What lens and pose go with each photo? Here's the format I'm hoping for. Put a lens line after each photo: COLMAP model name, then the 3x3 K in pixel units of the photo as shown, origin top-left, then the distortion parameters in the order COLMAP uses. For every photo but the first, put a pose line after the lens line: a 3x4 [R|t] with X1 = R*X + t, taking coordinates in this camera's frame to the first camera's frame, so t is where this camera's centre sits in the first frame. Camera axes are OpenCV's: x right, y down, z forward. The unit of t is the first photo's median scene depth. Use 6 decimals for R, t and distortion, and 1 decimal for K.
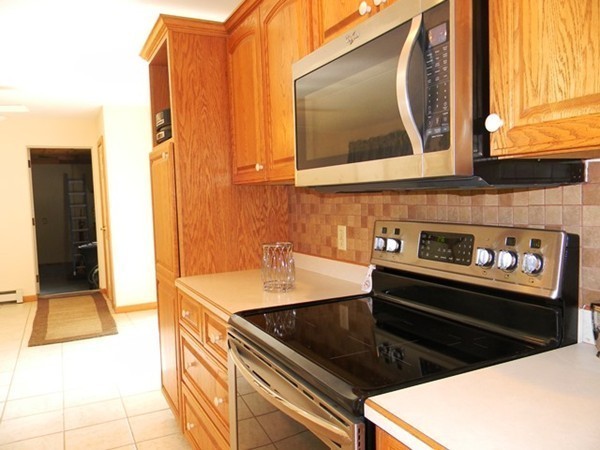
lens RADIAL K [[484.0, 0, 297.4], [0, 484.0, 224.3], [0, 0, 1]] dist [-0.002464, -0.002199]
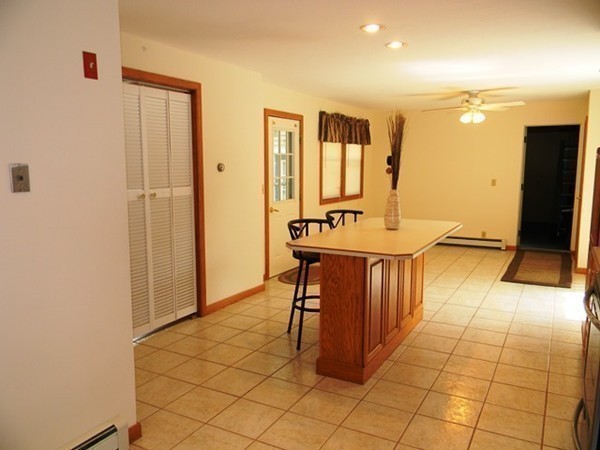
lens RADIAL K [[484.0, 0, 297.4], [0, 484.0, 224.3], [0, 0, 1]] dist [-0.002464, -0.002199]
pose [[0.569121, 0.135624, -0.810992, 0.152060], [-0.063812, 0.990614, 0.120882, -0.026344], [0.819774, -0.017046, 0.572434, -0.190168]]
